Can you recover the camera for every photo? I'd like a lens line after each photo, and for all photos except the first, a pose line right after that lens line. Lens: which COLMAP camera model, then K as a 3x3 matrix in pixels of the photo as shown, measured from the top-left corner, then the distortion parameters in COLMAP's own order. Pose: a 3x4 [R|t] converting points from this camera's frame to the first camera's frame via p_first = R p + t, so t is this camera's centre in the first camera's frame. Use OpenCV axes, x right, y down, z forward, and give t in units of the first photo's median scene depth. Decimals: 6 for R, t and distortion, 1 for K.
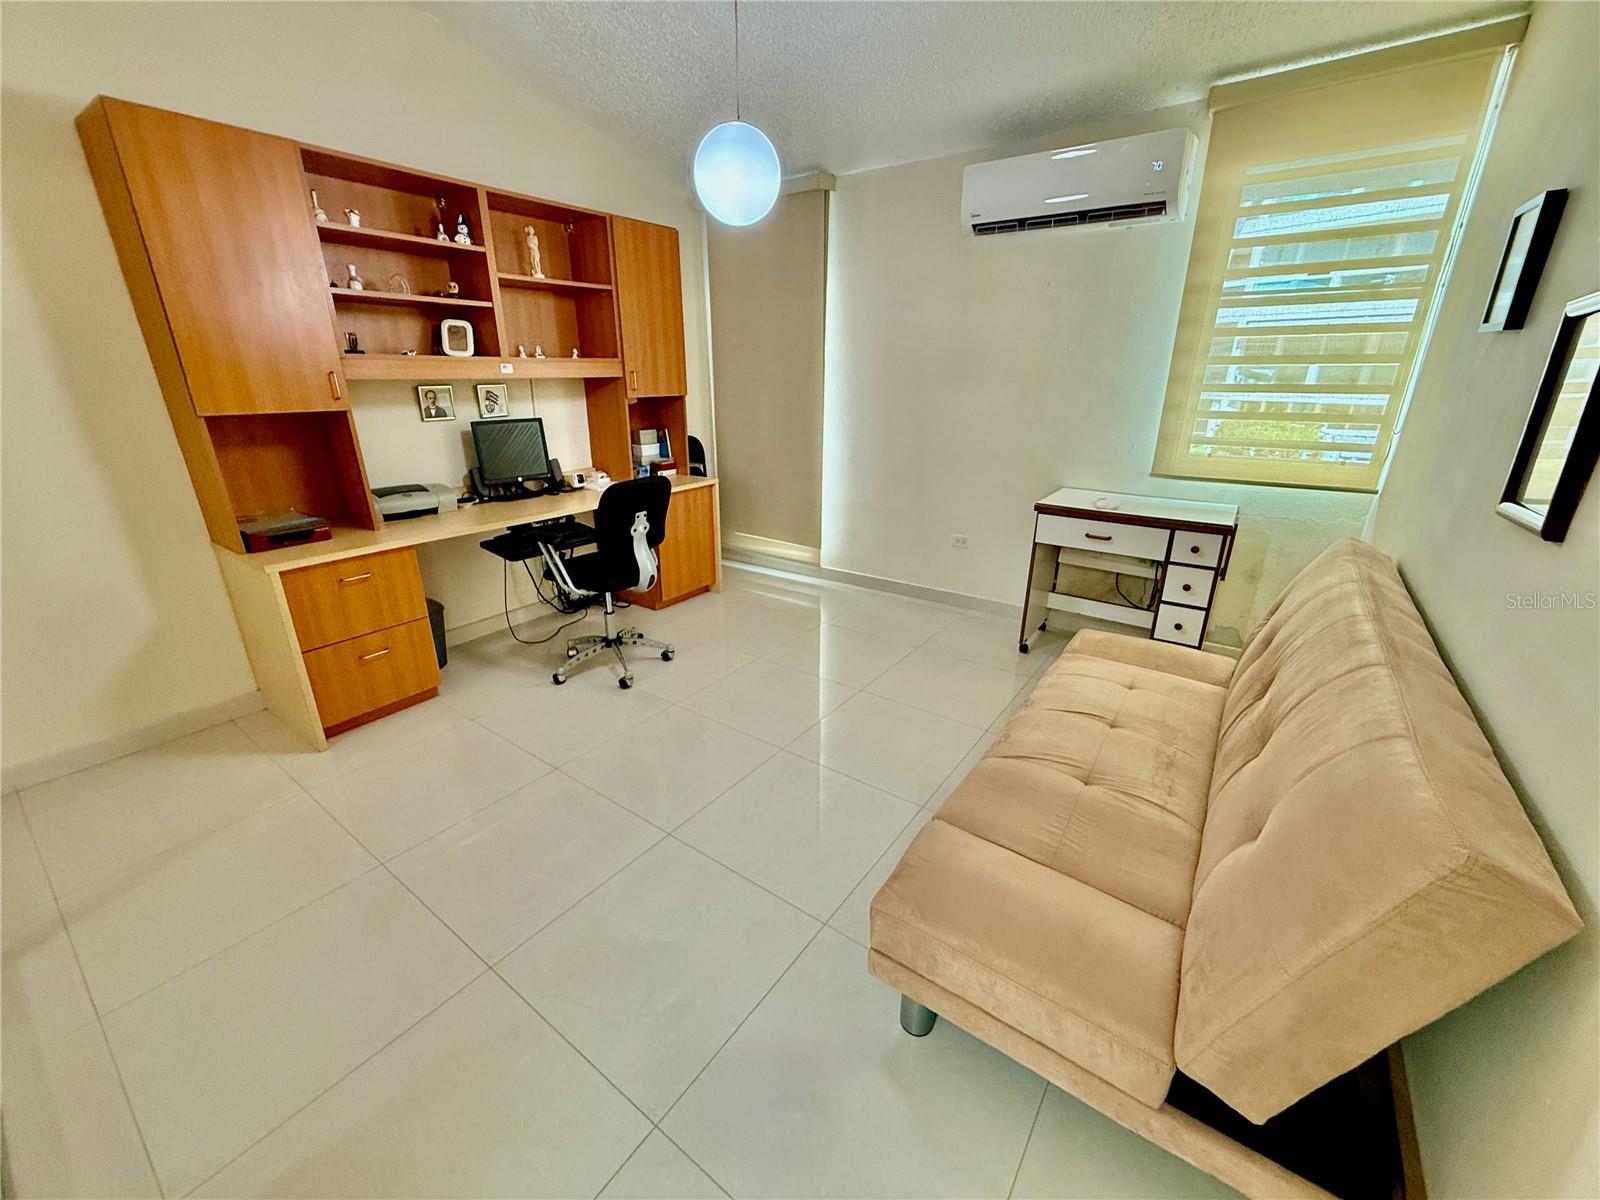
lens RADIAL K [[638.2, 0, 796.9], [0, 638.2, 598.4], [0, 0, 1]] dist [-0.000515, -0.000067]
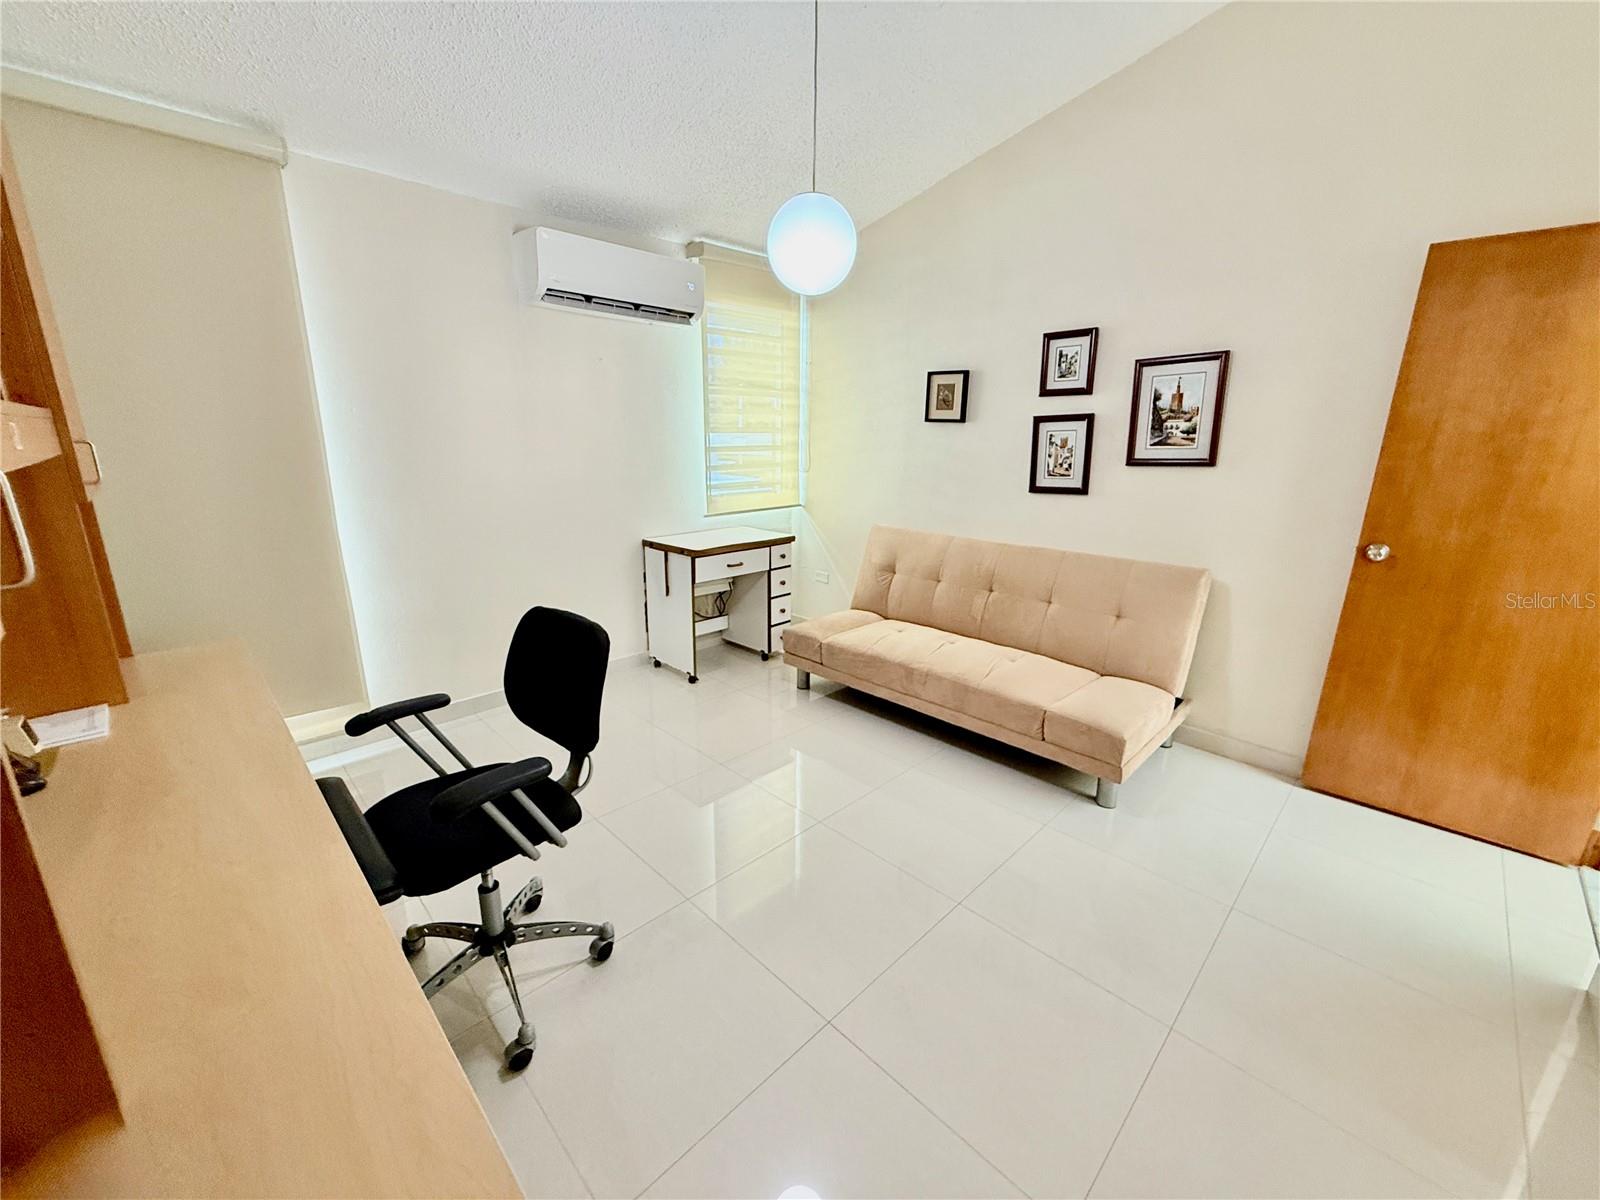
lens RADIAL K [[638.2, 0, 796.9], [0, 638.2, 598.4], [0, 0, 1]] dist [-0.000515, -0.000067]
pose [[0.161993, -0.248124, 0.955088, -0.769509], [0.321395, 0.928364, 0.186670, -0.240550], [-0.932986, 0.276721, 0.230134, 0.630659]]
